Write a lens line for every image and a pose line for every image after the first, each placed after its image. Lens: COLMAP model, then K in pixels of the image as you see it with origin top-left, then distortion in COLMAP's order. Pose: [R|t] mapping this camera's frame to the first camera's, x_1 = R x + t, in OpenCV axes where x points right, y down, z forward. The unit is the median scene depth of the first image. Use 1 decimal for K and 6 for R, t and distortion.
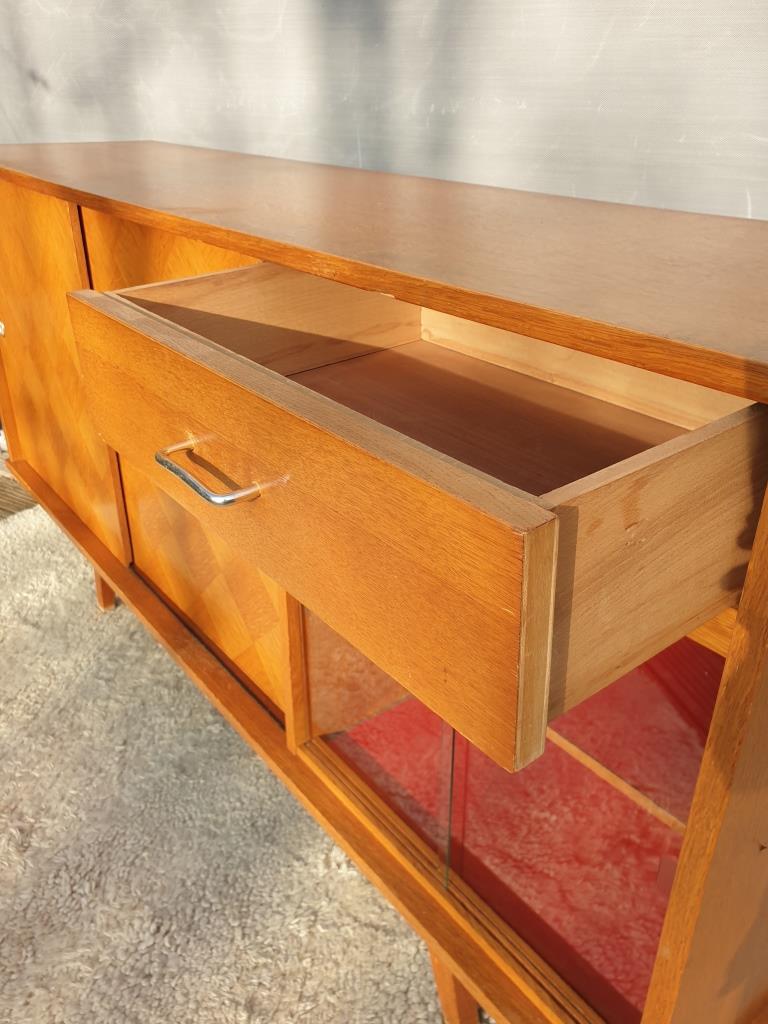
lens RADIAL K [[857.5, 0, 375.6], [0, 857.5, 516.5], [0, 0, 1]] dist [-0.031114, 0.065664]
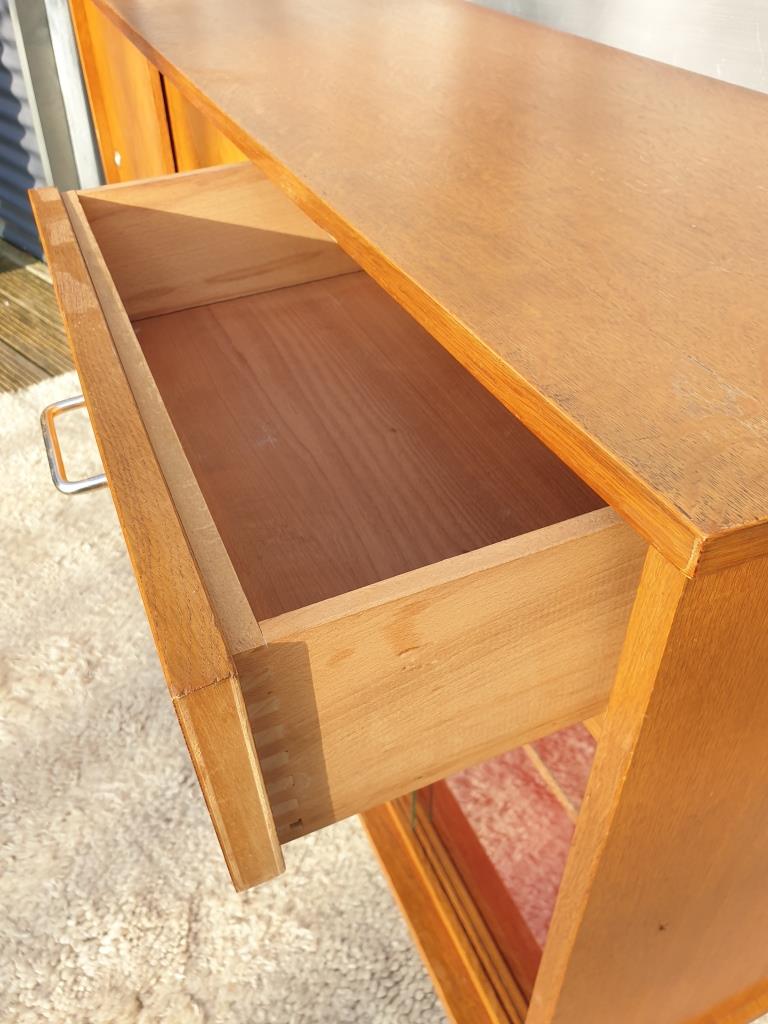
lens RADIAL K [[857.5, 0, 380.3], [0, 857.5, 518.8], [0, 0, 1]] dist [-0.031114, 0.065664]
pose [[0.971209, 0.149472, -0.185504, 0.137933], [-0.108693, 0.970927, 0.213275, -0.095005], [0.211989, -0.186972, 0.959220, 0.083636]]
